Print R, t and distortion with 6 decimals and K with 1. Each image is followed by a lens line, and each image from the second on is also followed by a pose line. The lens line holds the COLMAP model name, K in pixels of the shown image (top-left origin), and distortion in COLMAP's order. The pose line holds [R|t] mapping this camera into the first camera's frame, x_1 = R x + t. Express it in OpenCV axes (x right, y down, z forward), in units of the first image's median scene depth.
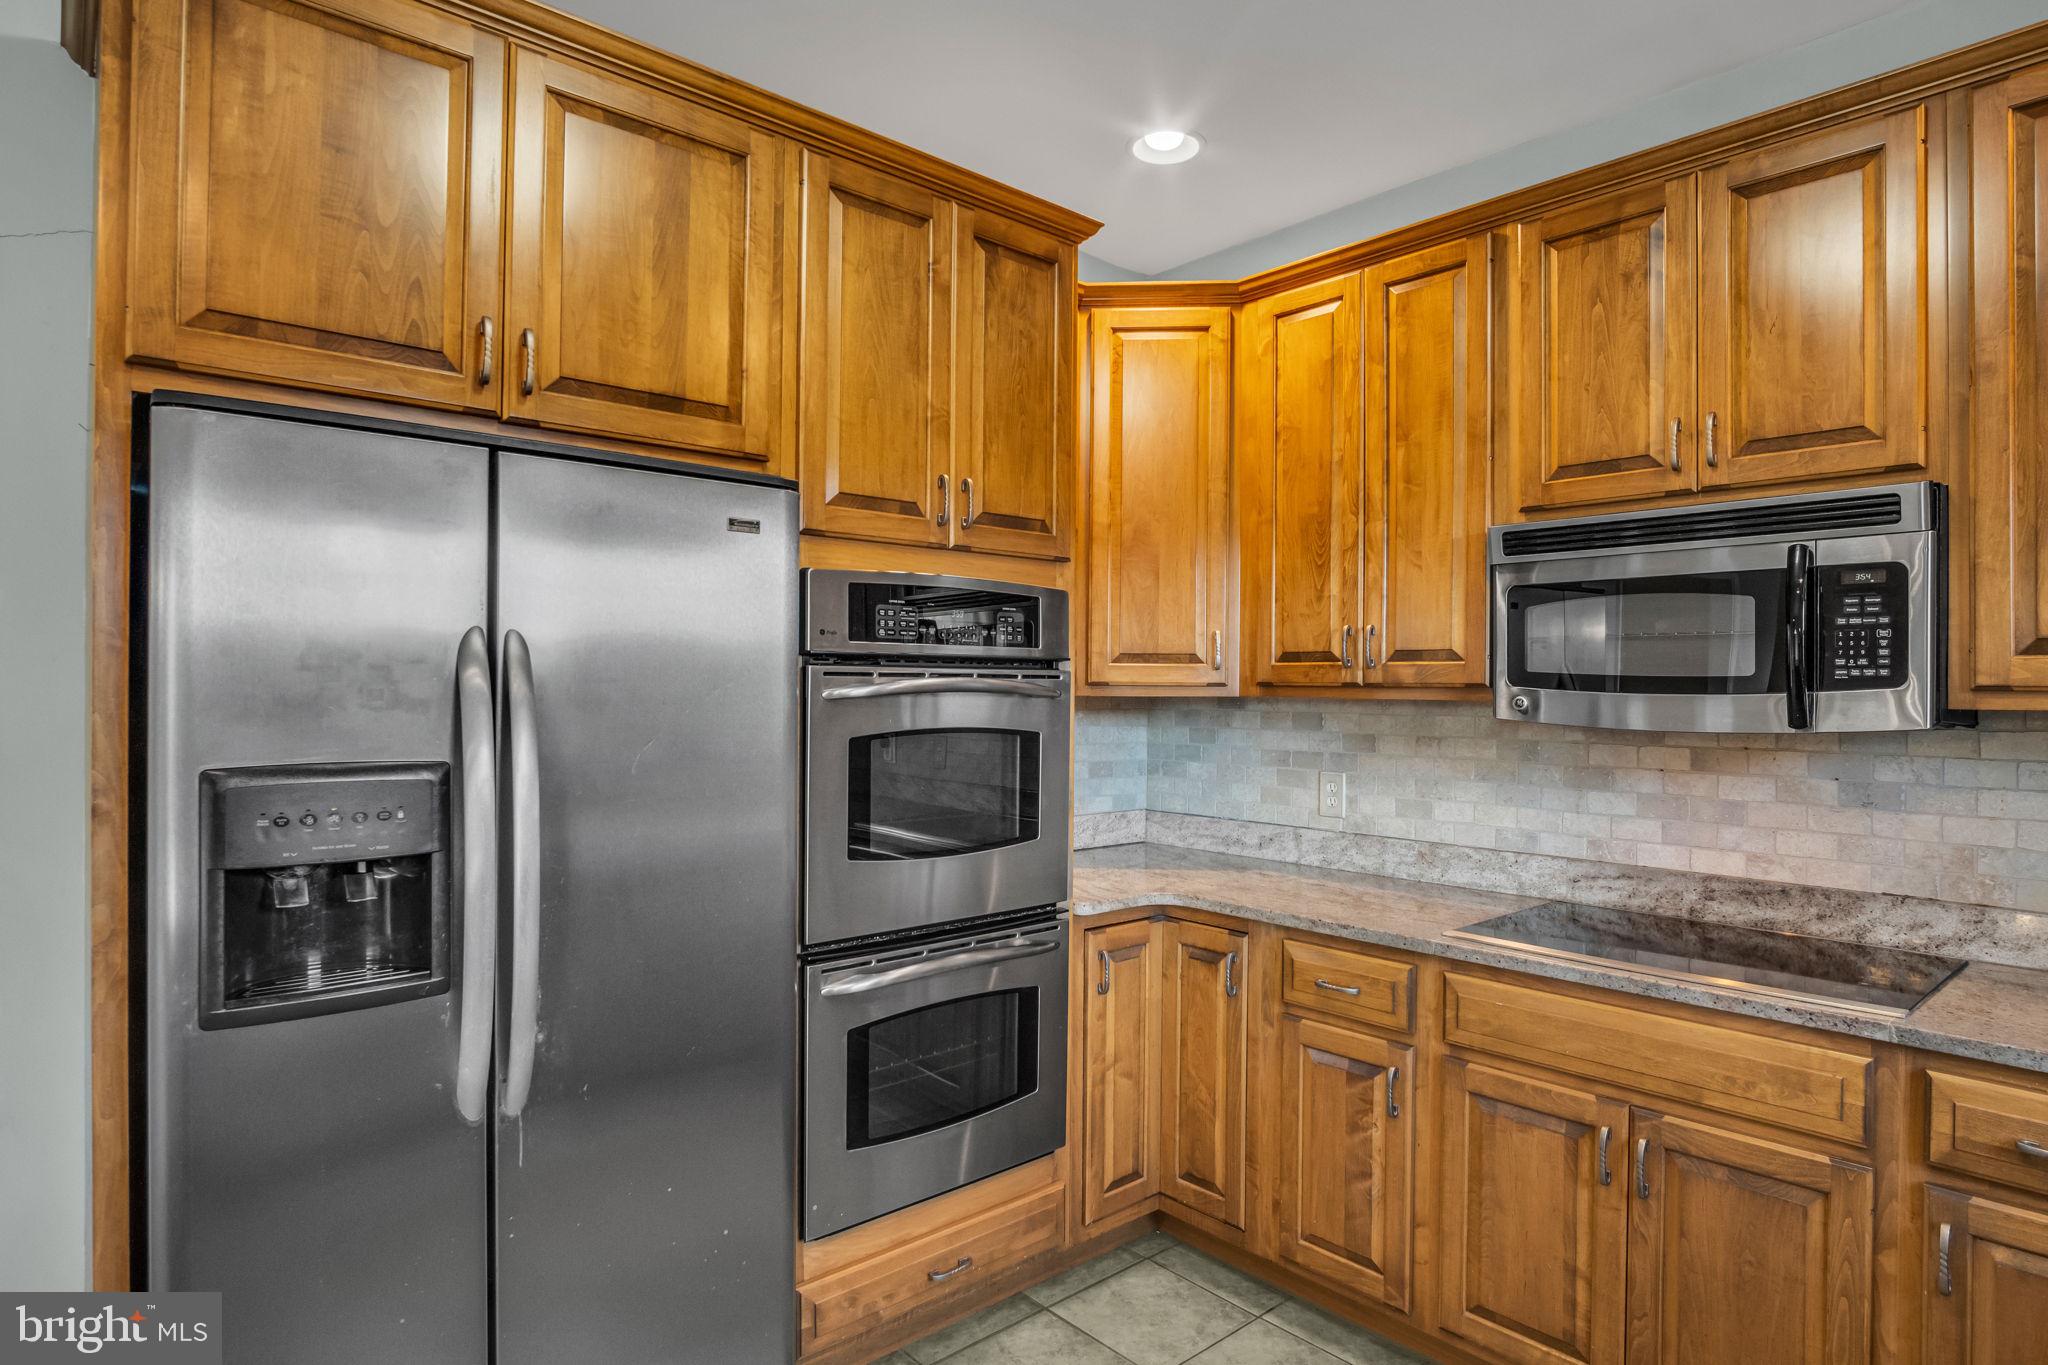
lens RADIAL K [[1117.6, 0, 1019.4], [0, 1117.6, 690.9], [0, 0, 1]] dist [-0.025088, 0.002813]
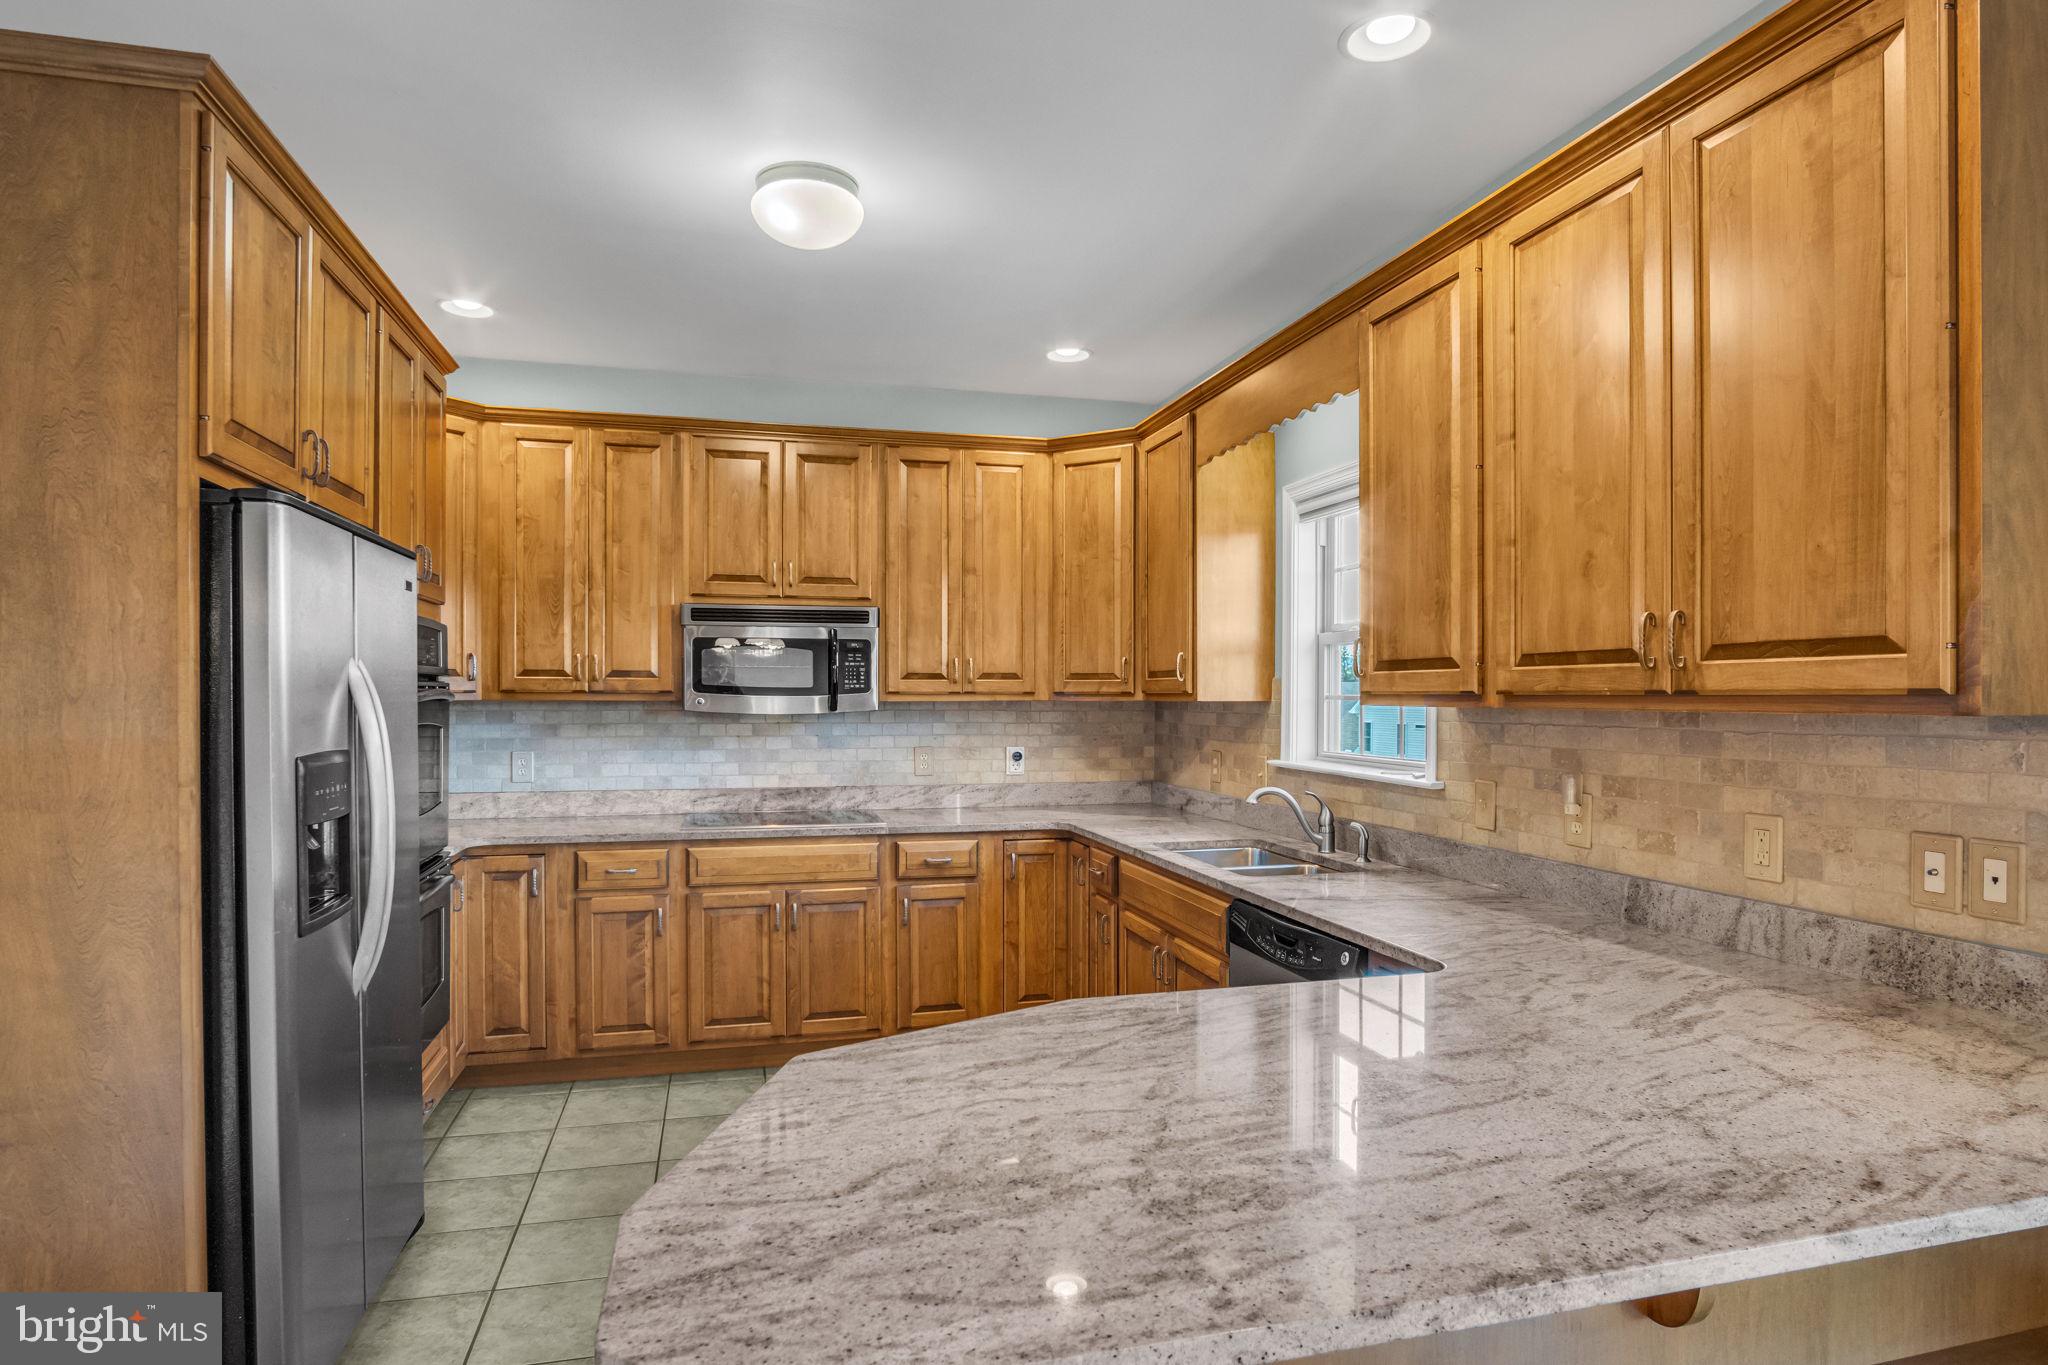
lens RADIAL K [[1117.6, 0, 1019.4], [0, 1117.6, 690.9], [0, 0, 1]] dist [-0.025088, 0.002813]
pose [[0.451236, -0.003667, 0.892397, -0.914137], [0.003989, 0.999990, 0.002092, -0.007829], [-0.892396, 0.002616, 0.451246, -0.289379]]
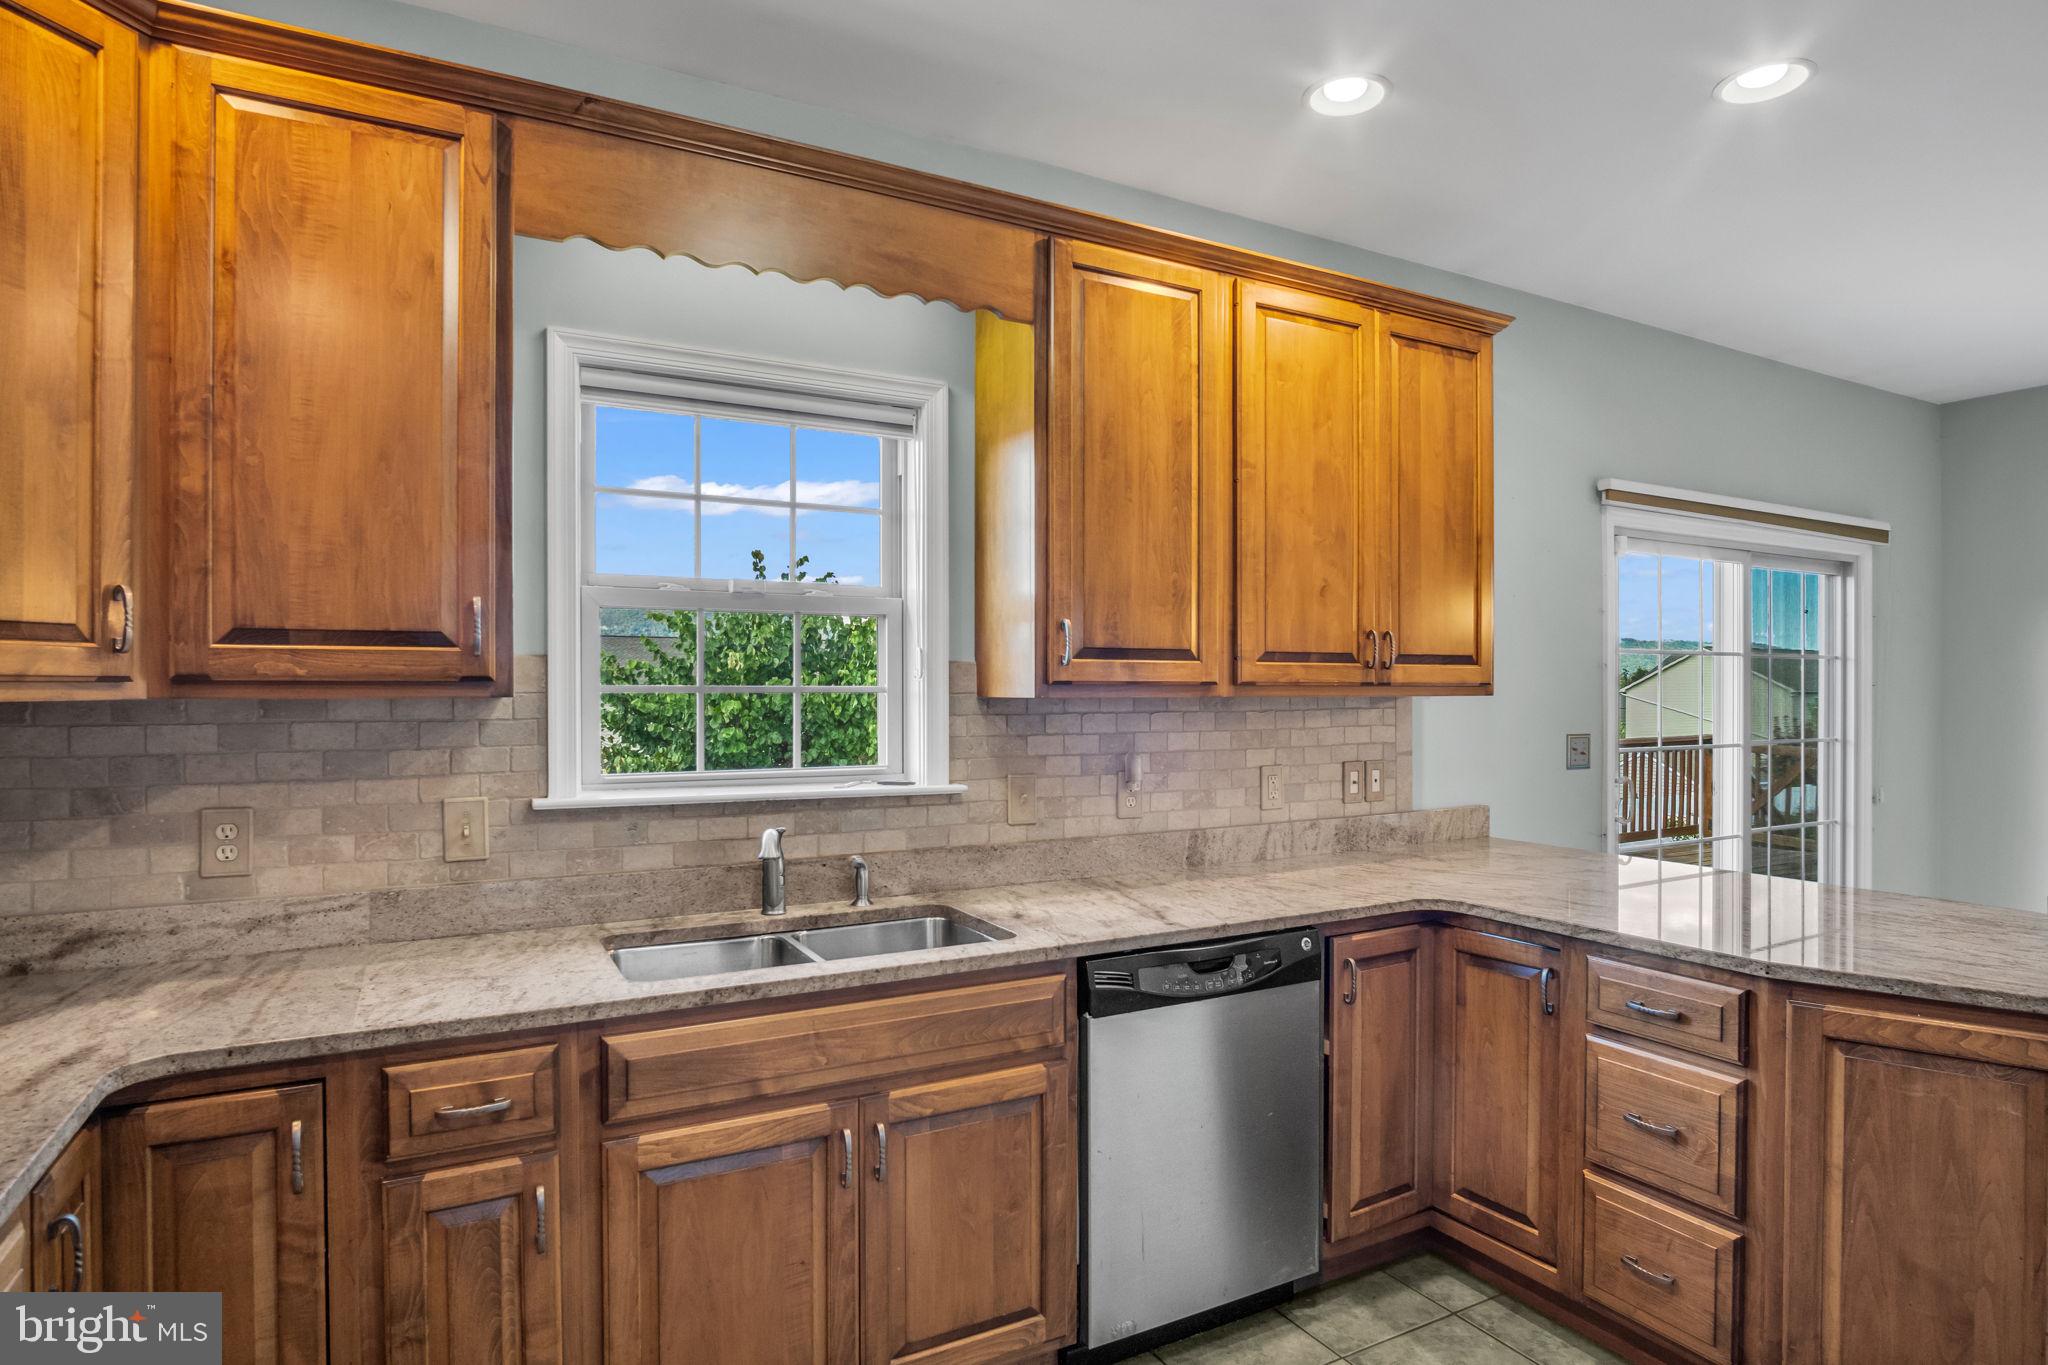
lens RADIAL K [[1117.6, 0, 1019.4], [0, 1117.6, 690.9], [0, 0, 1]] dist [-0.025088, 0.002813]
pose [[-0.974795, -0.005369, 0.223039, 0.090928], [-0.004457, 0.999980, 0.004591, 0.000441], [-0.223059, 0.003481, -0.974799, 0.895685]]
